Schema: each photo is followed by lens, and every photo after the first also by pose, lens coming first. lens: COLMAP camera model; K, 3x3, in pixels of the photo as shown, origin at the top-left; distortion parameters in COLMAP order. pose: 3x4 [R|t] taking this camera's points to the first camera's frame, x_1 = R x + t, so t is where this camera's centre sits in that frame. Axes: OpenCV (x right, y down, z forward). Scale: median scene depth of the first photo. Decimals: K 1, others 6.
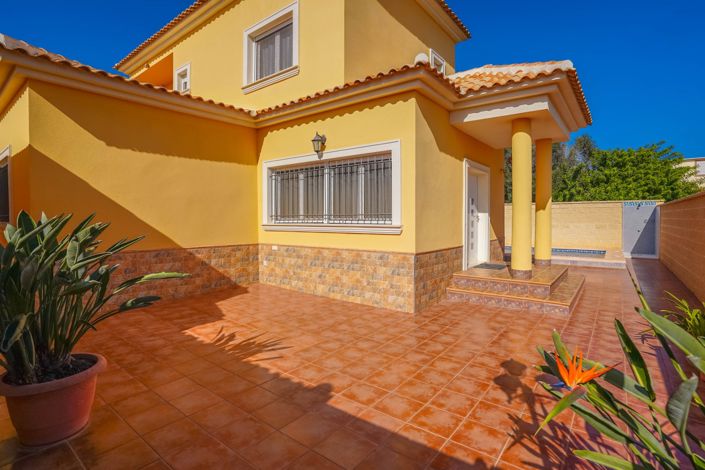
lens RADIAL K [[363.2, 0, 329.1], [0, 363.2, 222.5], [0, 0, 1]] dist [-0.056462, 0.022617]
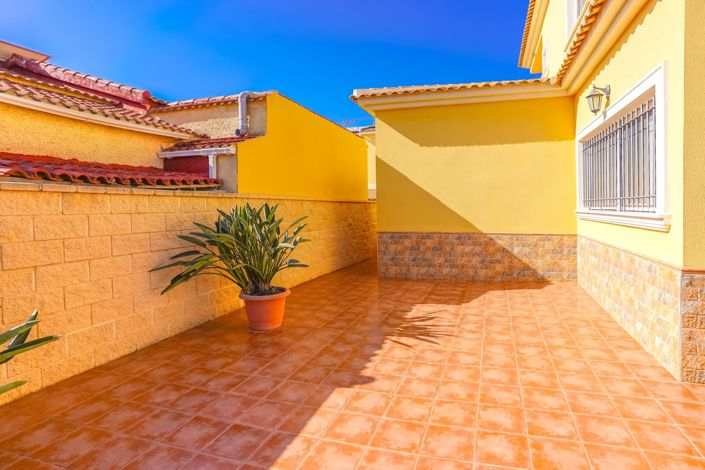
lens RADIAL K [[361.3, 0, 382.4], [0, 361.3, 215.3], [0, 0, 1]] dist [-0.046337, 0.001939]
pose [[0.409945, 0.022055, -0.911844, 0.592703], [-0.002968, 0.999735, 0.022847, -0.003827], [0.912106, -0.006660, 0.409901, 0.441404]]
